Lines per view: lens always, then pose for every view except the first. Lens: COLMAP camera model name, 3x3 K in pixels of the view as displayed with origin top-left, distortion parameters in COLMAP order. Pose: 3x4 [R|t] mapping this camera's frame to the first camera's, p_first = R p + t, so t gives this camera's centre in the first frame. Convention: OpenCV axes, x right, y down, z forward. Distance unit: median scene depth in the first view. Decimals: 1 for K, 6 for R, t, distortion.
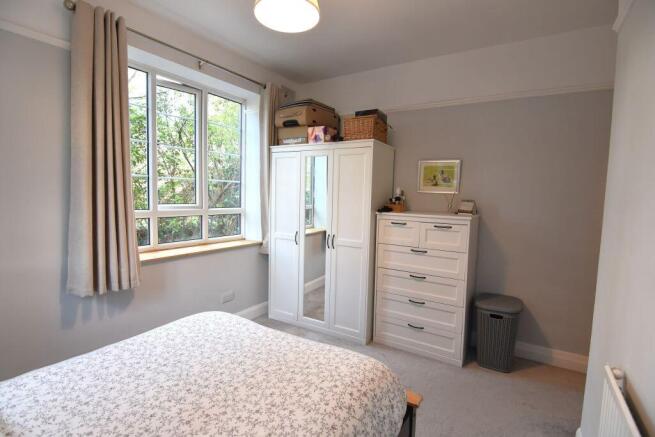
lens RADIAL K [[317.1, 0, 326.6], [0, 317.1, 220.2], [0, 0, 1]] dist [-0.014095, -0.001314]
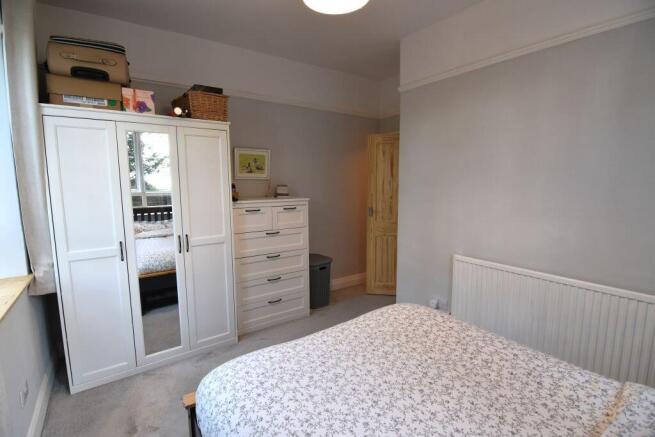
lens RADIAL K [[317.1, 0, 326.4], [0, 317.1, 217.3], [0, 0, 1]] dist [-0.014095, -0.001314]
pose [[0.380133, -0.131676, 0.915511, -0.607933], [0.089295, 0.990416, 0.105372, -0.053292], [-0.920612, 0.041695, 0.388247, 0.381840]]
